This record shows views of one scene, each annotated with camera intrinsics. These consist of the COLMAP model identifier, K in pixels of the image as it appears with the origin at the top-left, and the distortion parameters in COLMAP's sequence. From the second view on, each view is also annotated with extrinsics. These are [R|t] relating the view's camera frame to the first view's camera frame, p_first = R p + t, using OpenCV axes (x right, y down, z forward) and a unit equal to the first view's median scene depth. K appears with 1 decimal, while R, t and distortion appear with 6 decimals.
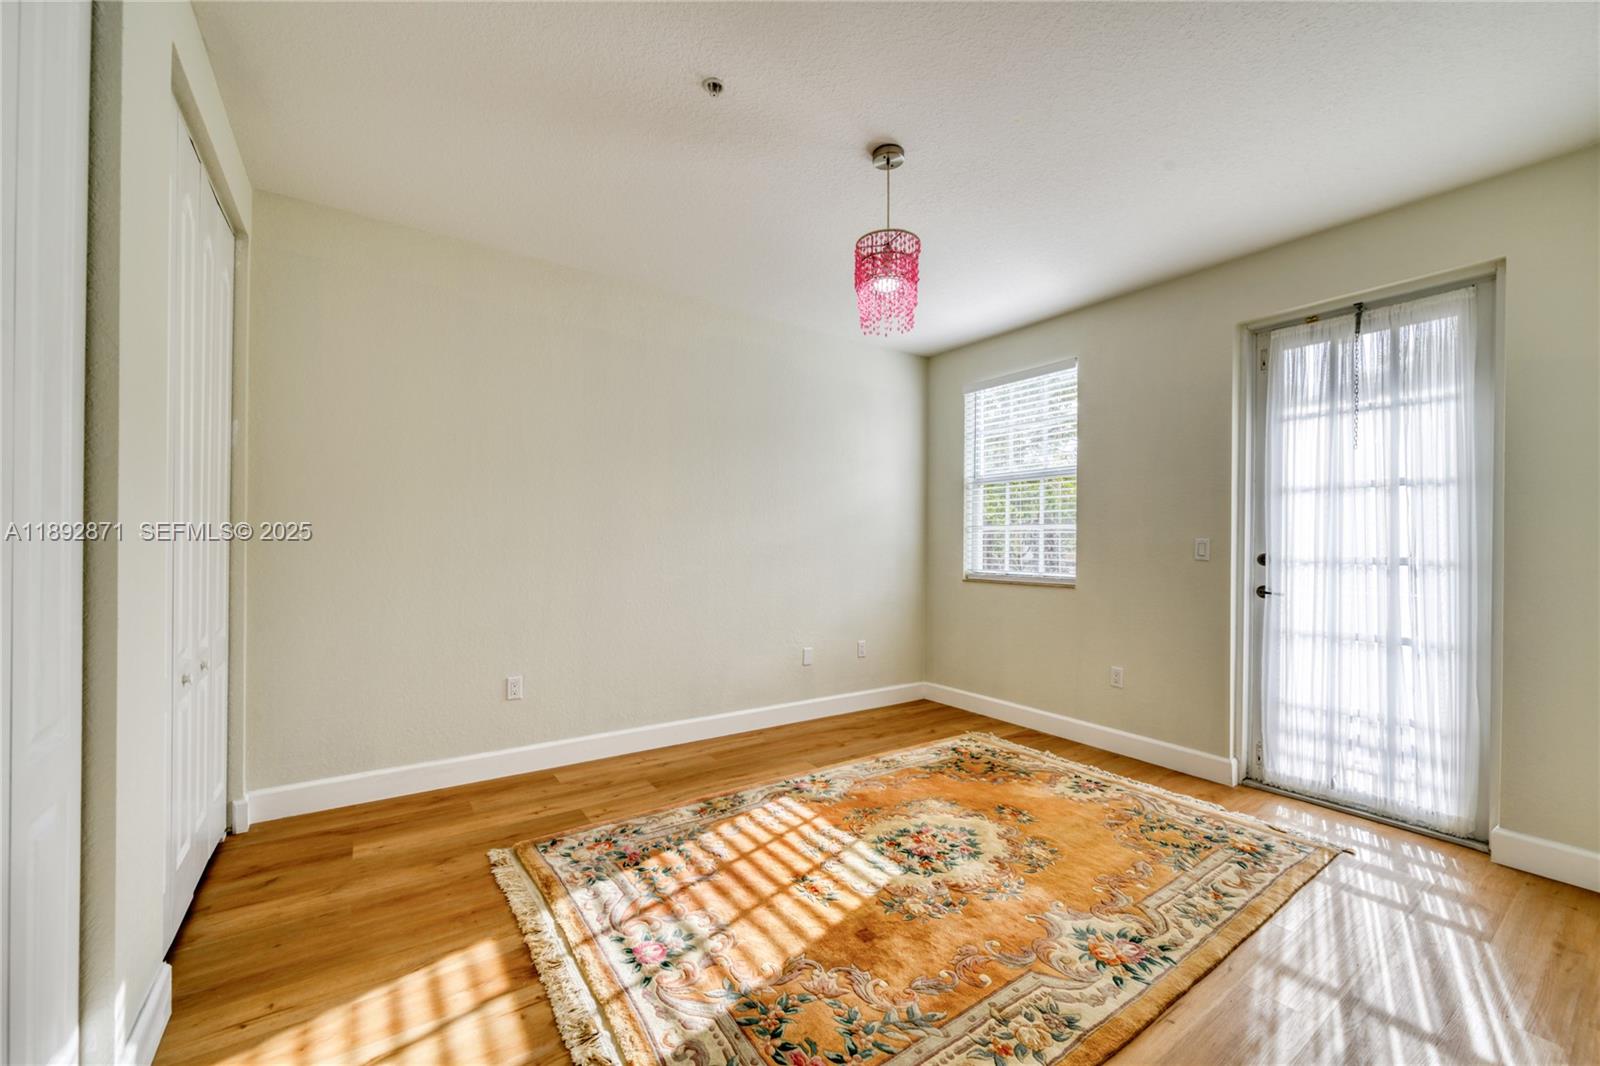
lens RADIAL K [[632.1, 0, 798.8], [0, 632.1, 540.3], [0, 0, 1]] dist [0.001306, 0.000745]
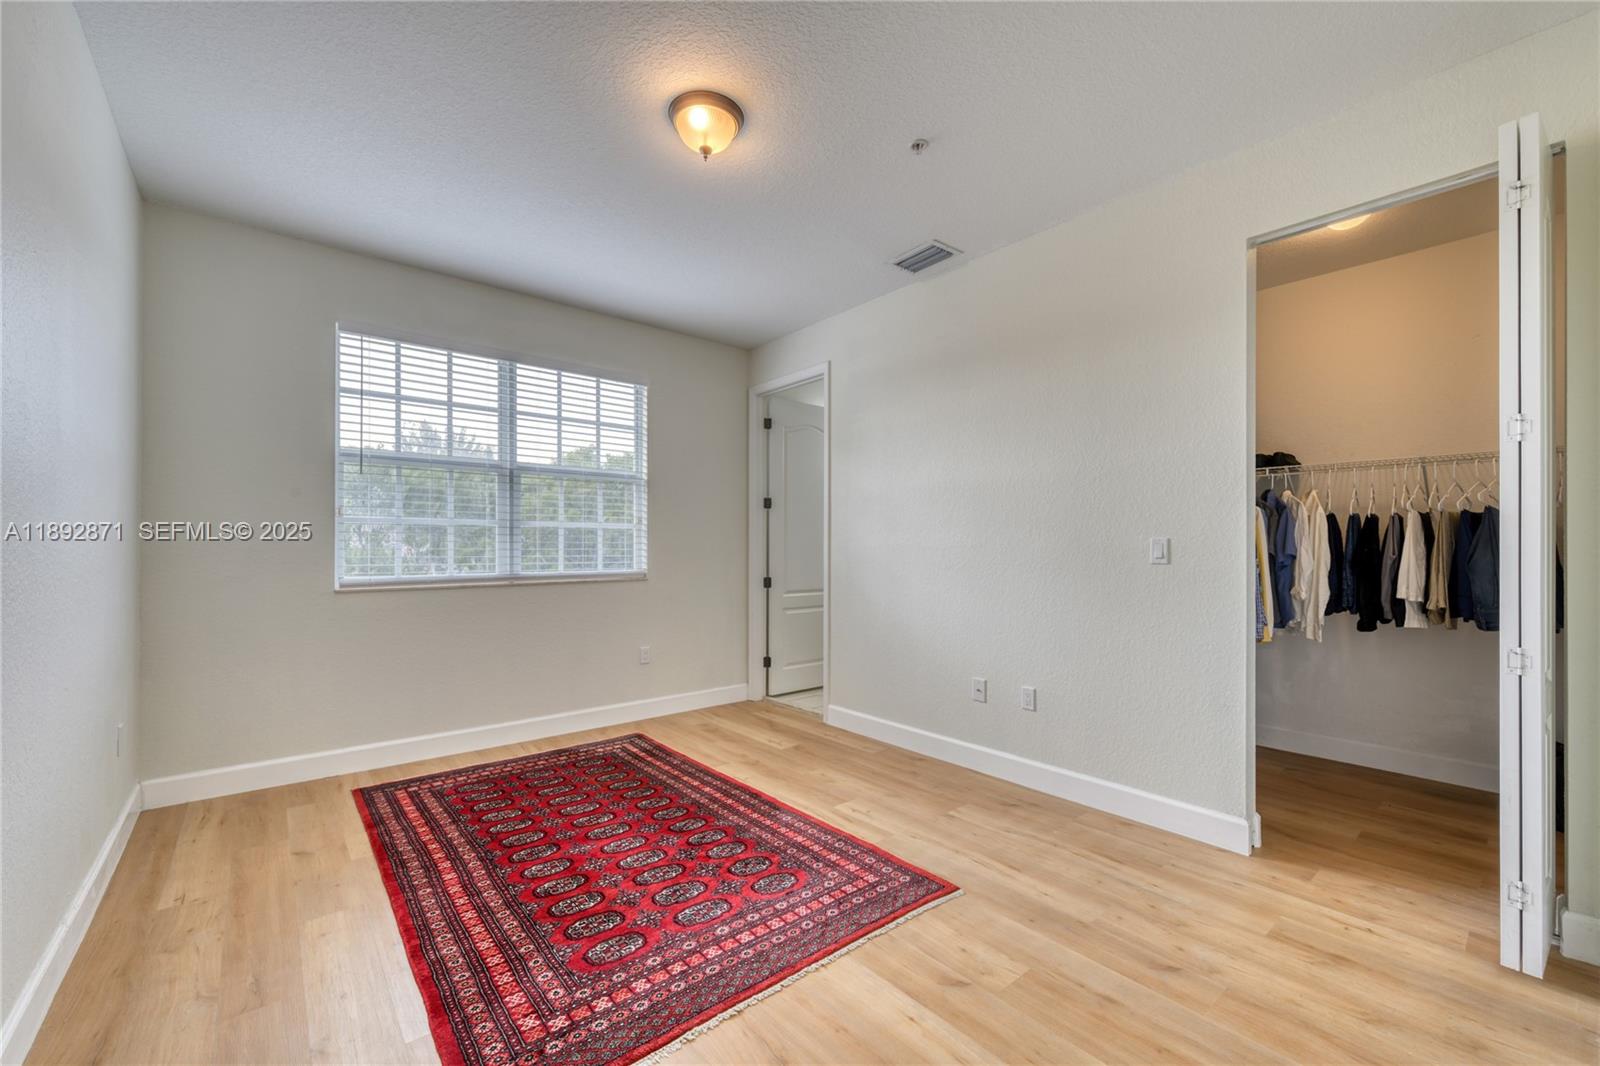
lens RADIAL K [[632.1, 0, 780.7], [0, 632.1, 545.3], [0, 0, 1]] dist [0.001306, 0.000745]
pose [[-0.080376, -0.008691, 0.996727, -0.691787], [-0.011388, 0.999905, 0.007801, 0.000699], [-0.996700, -0.010724, -0.080468, 0.803633]]
